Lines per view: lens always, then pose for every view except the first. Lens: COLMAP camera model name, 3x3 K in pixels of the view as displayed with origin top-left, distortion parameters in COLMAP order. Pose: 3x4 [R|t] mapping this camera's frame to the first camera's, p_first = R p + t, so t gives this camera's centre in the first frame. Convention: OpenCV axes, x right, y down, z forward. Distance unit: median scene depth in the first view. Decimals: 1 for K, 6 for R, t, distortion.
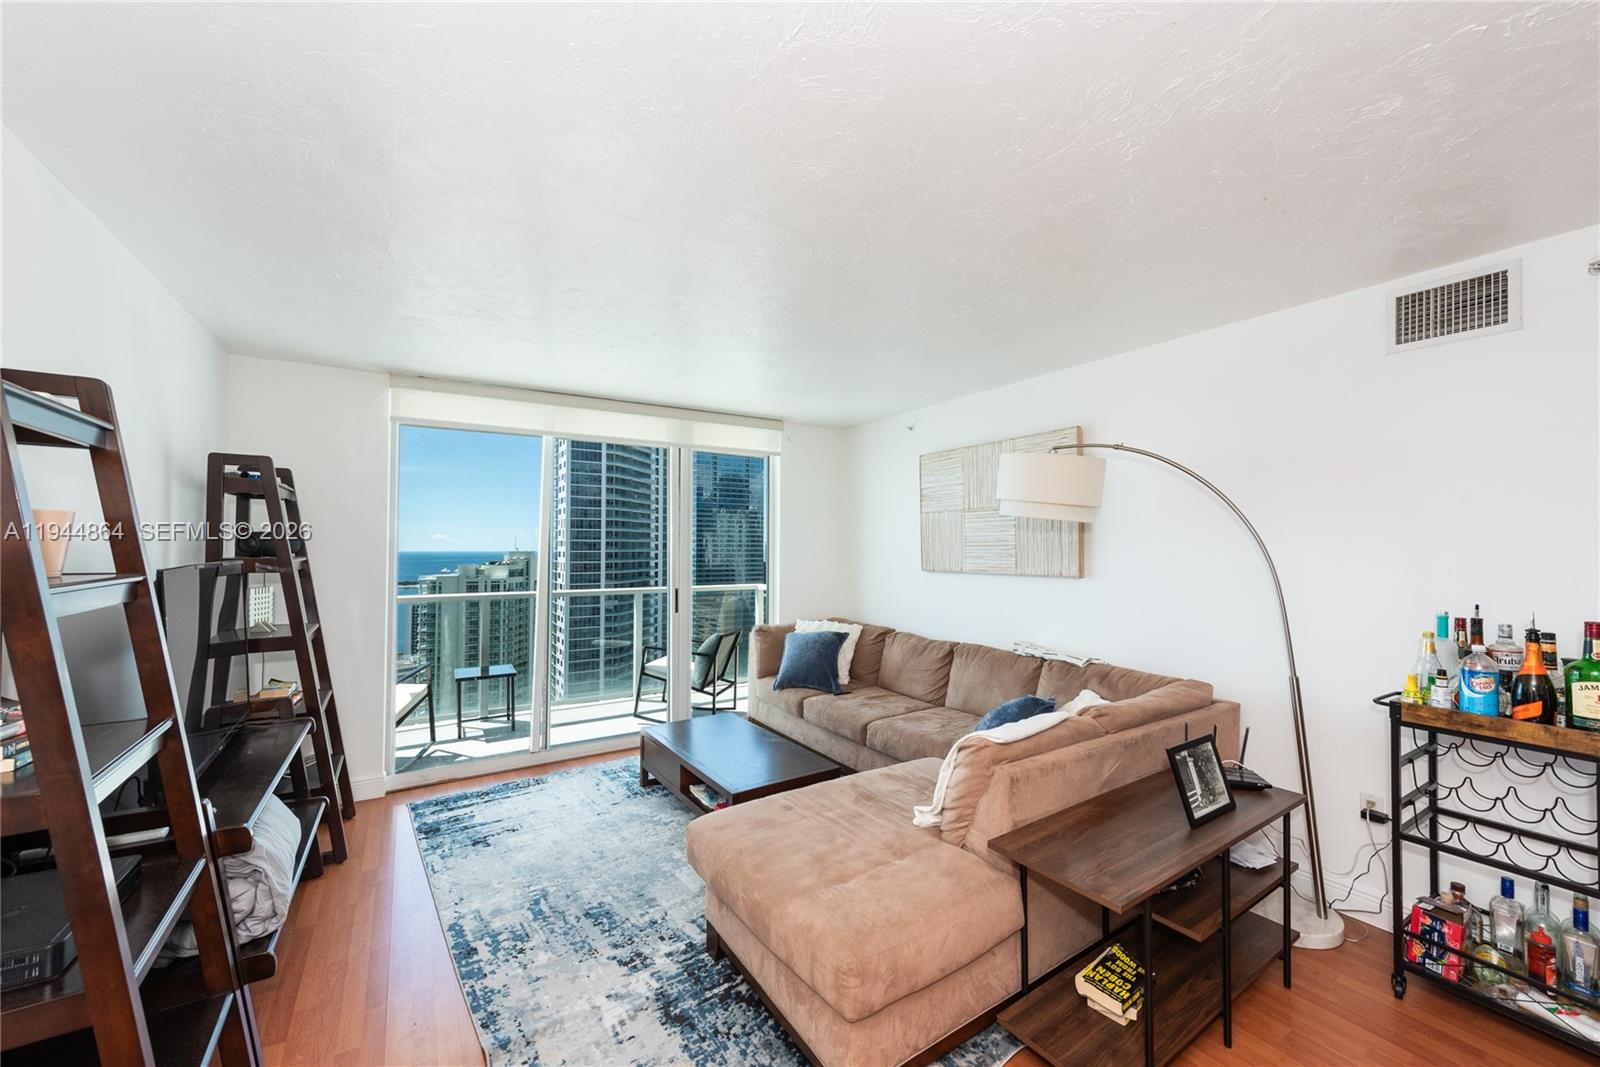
lens RADIAL K [[617.8, 0, 792.4], [0, 617.8, 537.0], [0, 0, 1]] dist [0.003692, 0.000070]
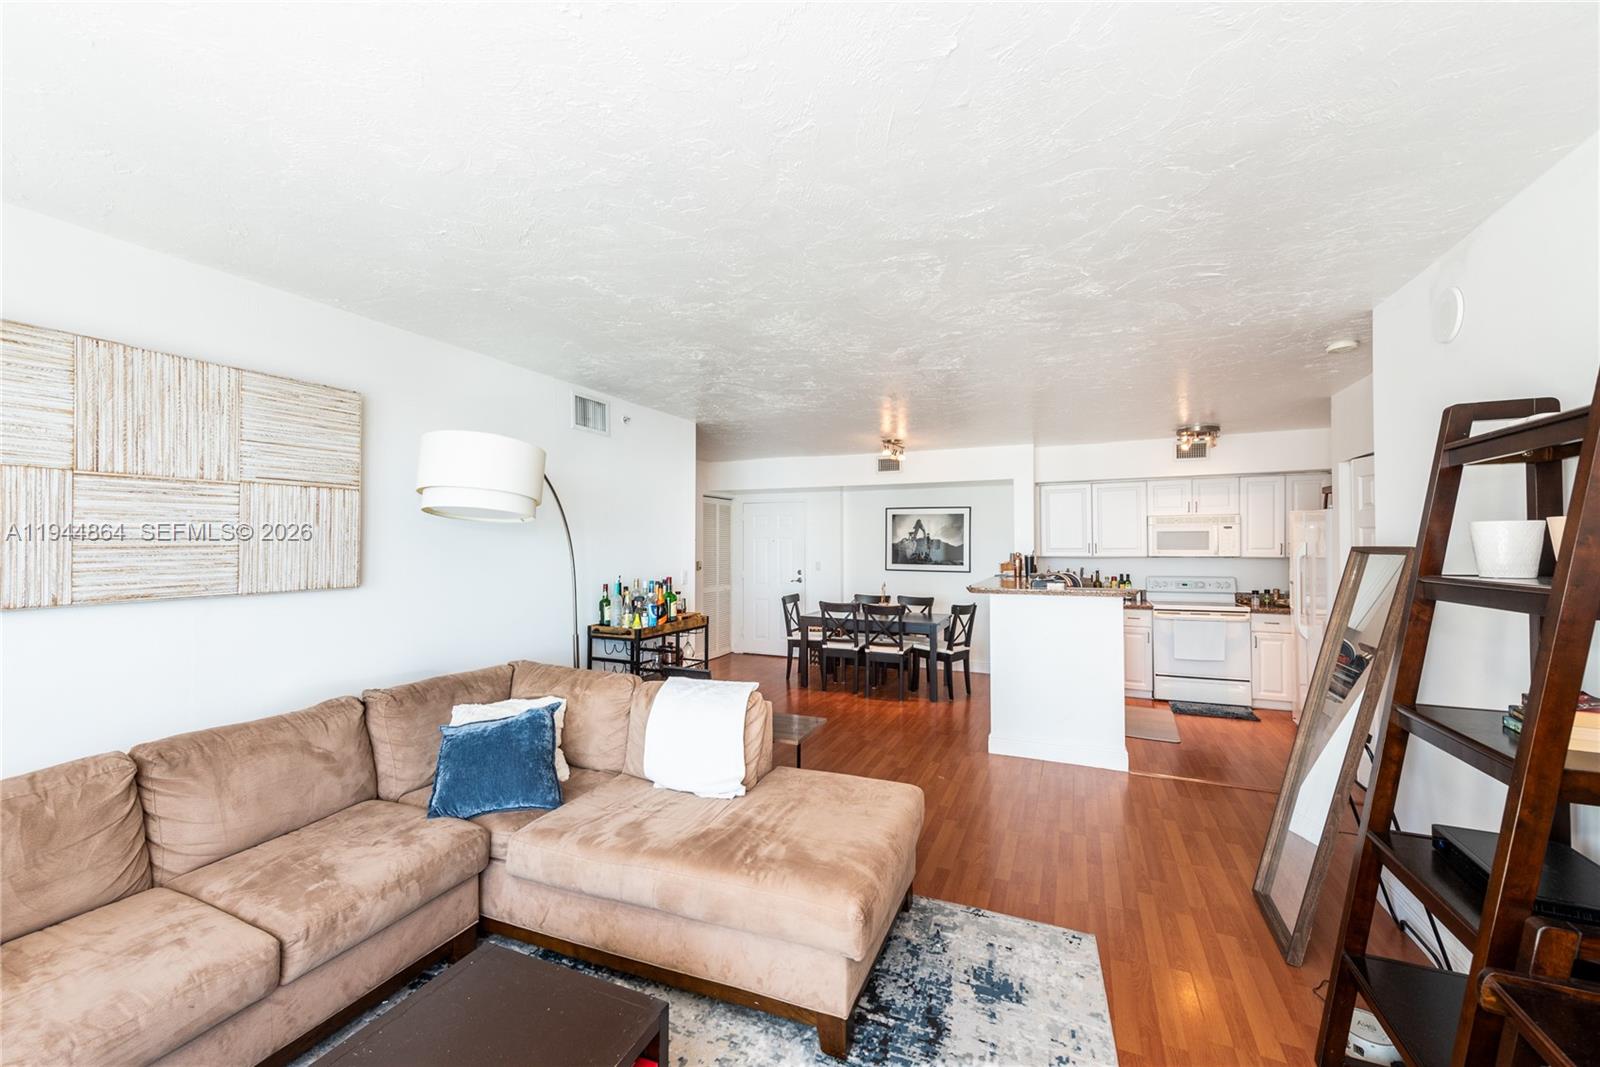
lens RADIAL K [[617.8, 0, 804.2], [0, 617.8, 539.3], [0, 0, 1]] dist [0.003692, 0.000070]
pose [[-0.566592, 0.003928, 0.823989, -0.861914], [-0.013136, 0.999818, -0.013799, 0.014961], [-0.823894, -0.018643, -0.566437, 1.695065]]
